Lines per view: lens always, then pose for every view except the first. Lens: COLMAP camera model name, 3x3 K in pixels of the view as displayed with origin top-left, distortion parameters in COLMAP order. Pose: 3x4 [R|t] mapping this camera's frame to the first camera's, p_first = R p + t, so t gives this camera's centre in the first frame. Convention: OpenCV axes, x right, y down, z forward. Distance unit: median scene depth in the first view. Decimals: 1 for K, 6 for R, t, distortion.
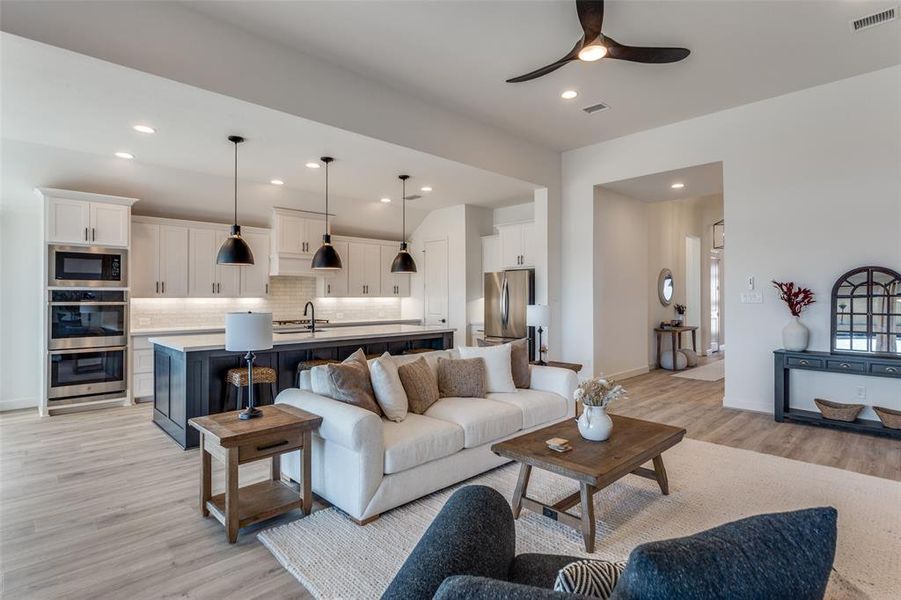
lens RADIAL K [[453.2, 0, 450.6], [0, 453.2, 292.8], [0, 0, 1]] dist [-0.010923, 0.004984]
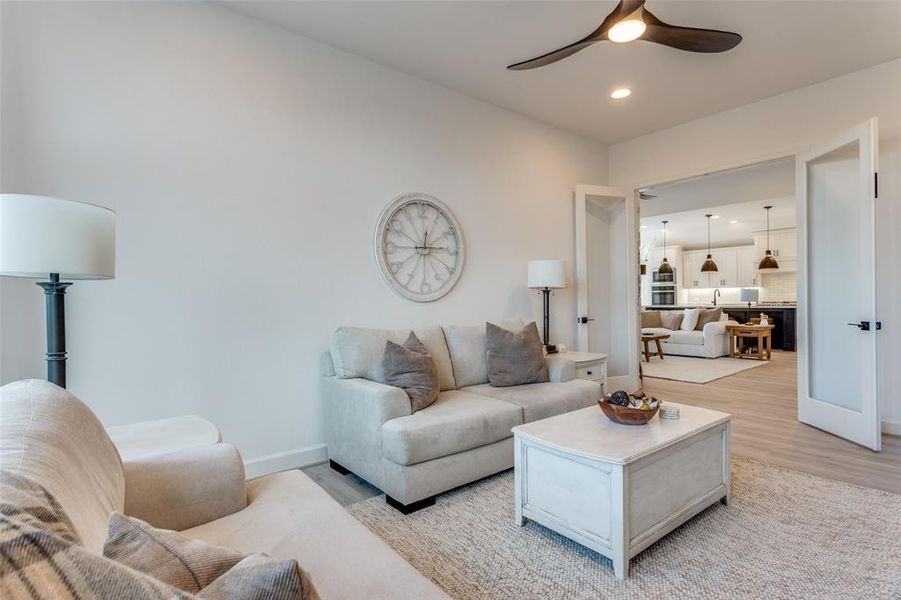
lens RADIAL K [[453.2, 0, 451.7], [0, 453.2, 299.3], [0, 0, 1]] dist [-0.010923, 0.004984]
pose [[-0.096431, 0.007924, -0.995308, 1.698122], [0.019060, 0.999800, 0.006113, 0.029136], [0.995157, -0.018381, -0.096563, 0.082917]]
